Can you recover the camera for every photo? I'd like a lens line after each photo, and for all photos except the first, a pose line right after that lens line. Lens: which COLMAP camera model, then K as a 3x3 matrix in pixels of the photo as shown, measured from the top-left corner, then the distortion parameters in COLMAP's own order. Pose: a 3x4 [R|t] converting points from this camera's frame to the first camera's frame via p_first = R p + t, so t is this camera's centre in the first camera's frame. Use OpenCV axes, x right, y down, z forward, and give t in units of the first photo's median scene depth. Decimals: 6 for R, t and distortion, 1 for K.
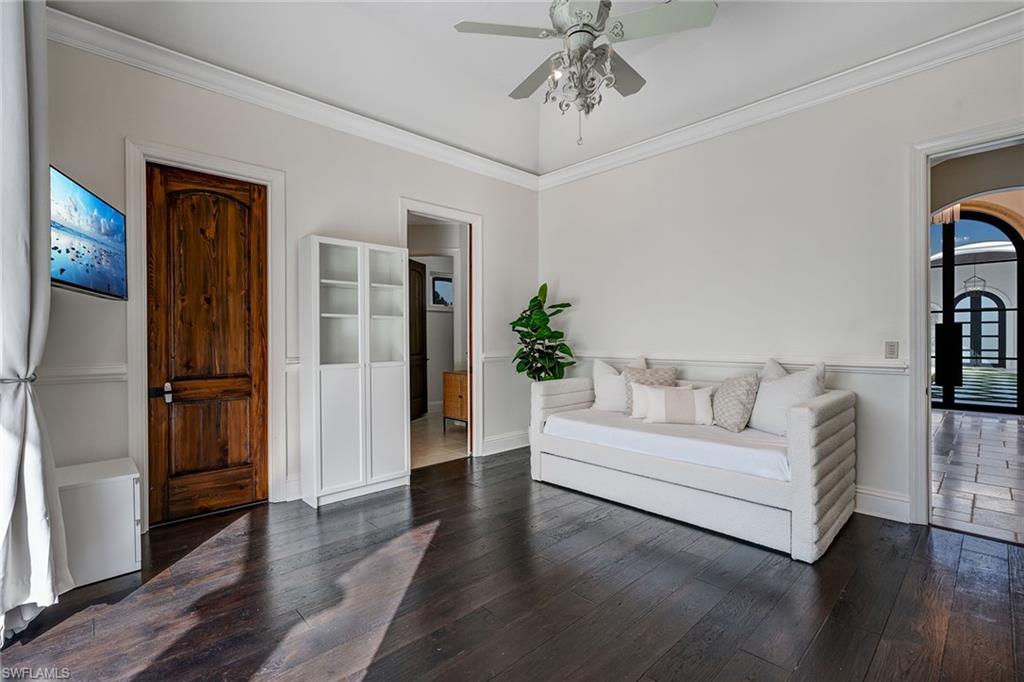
lens RADIAL K [[464.3, 0, 512.0], [0, 464.3, 341.0], [0, 0, 1]] dist [-0.000703, -0.000064]
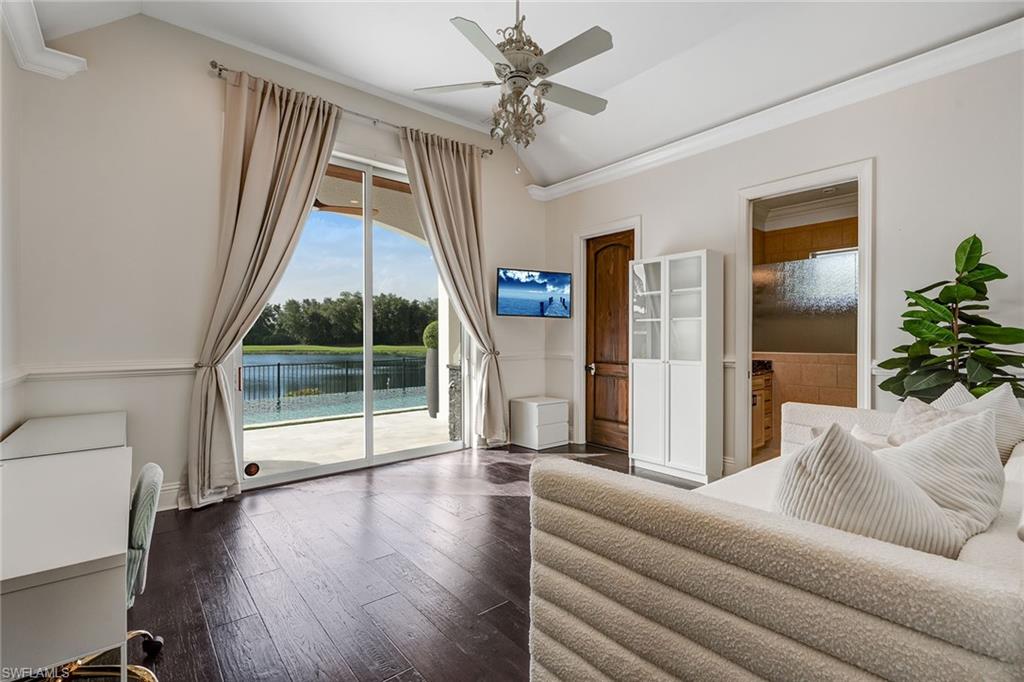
lens RADIAL K [[464.3, 0, 512.0], [0, 464.3, 341.0], [0, 0, 1]] dist [-0.000703, -0.000064]
pose [[-0.068743, 0.008386, -0.997599, 0.921467], [-0.003241, 0.999958, 0.008629, -0.007803], [0.997629, 0.003826, -0.068713, 0.760096]]
